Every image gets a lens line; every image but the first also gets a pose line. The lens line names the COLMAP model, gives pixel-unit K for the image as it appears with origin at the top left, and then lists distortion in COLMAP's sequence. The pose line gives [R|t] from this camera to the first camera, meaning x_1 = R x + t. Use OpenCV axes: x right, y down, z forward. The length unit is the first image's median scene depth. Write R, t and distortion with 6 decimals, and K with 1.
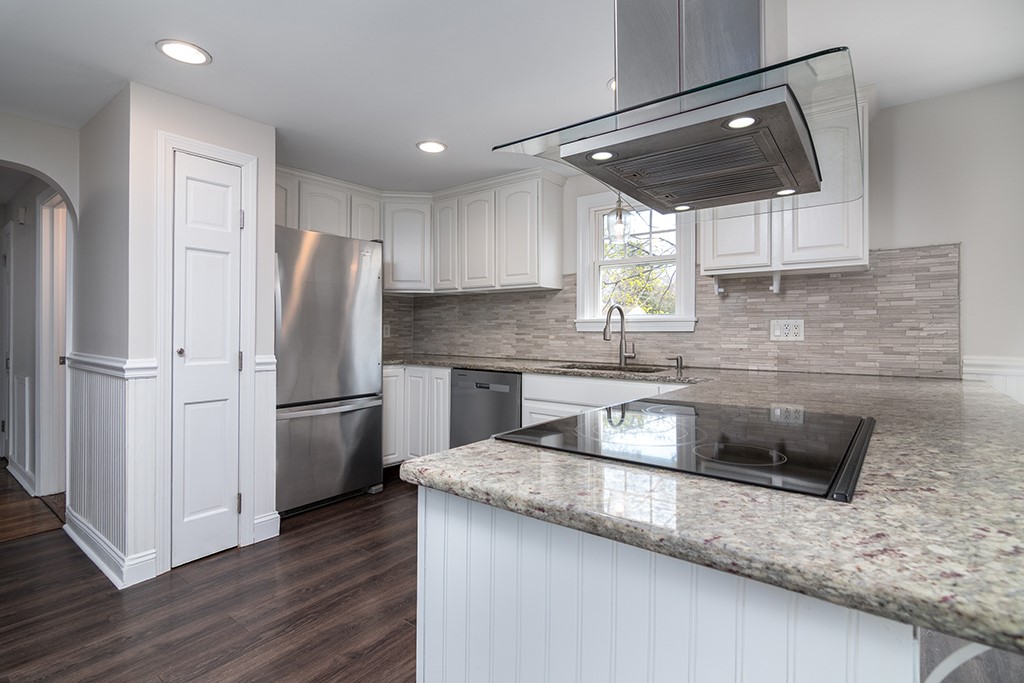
lens RADIAL K [[486.9, 0, 509.9], [0, 486.9, 331.2], [0, 0, 1]] dist [-0.005293, -0.000860]
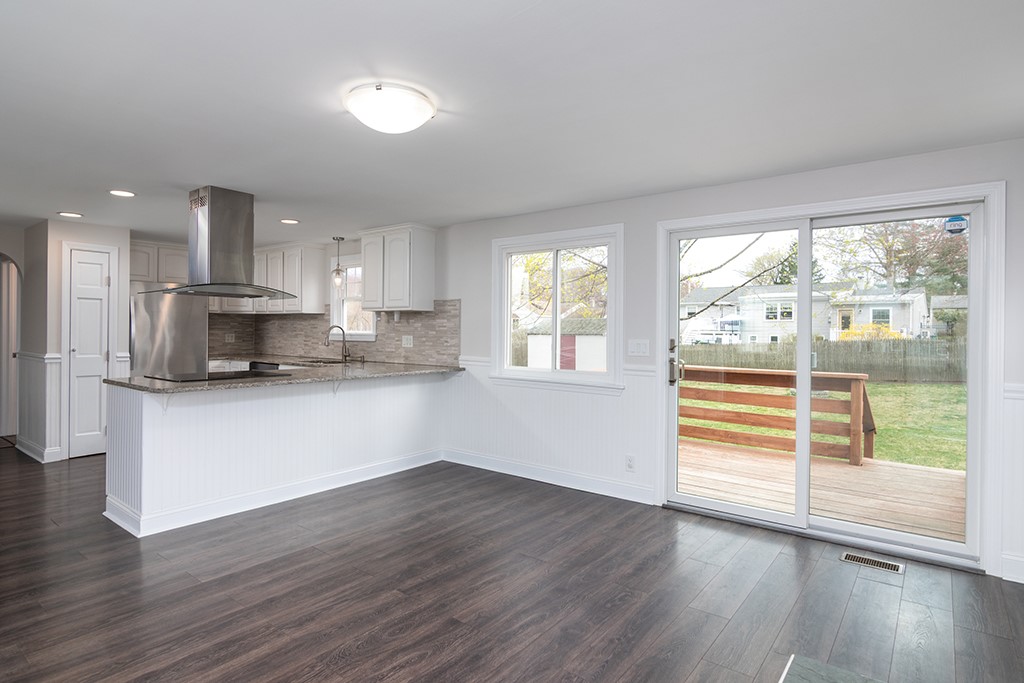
lens RADIAL K [[552.2, 0, 512.1], [0, 552.2, 334.4], [0, 0, 1]] dist [0.001523, 0.000574]
pose [[0.999948, 0.007581, -0.006839, 0.942939], [-0.007537, 0.999950, 0.006511, -0.043505], [0.006888, -0.006459, 0.999955, -1.043311]]
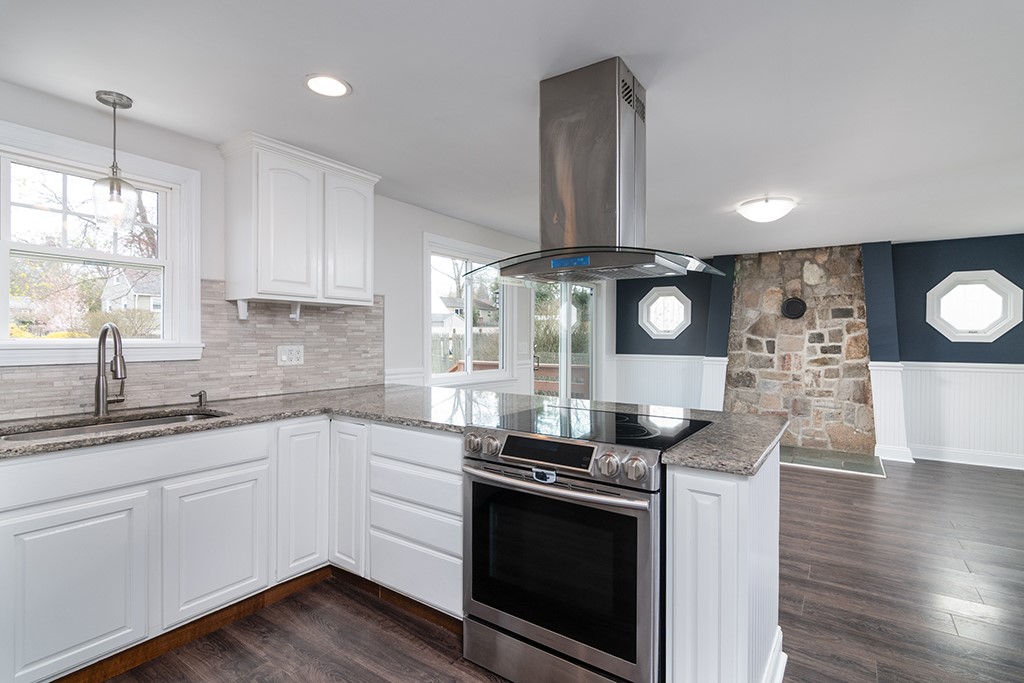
lens RADIAL K [[486.9, 0, 511.1], [0, 486.9, 341.4], [0, 0, 1]] dist [-0.005293, -0.000860]
pose [[-0.048611, -0.009562, 0.998772, -0.510794], [-0.004488, 0.999946, 0.009355, -0.043217], [-0.998808, -0.004027, -0.048651, 0.543637]]
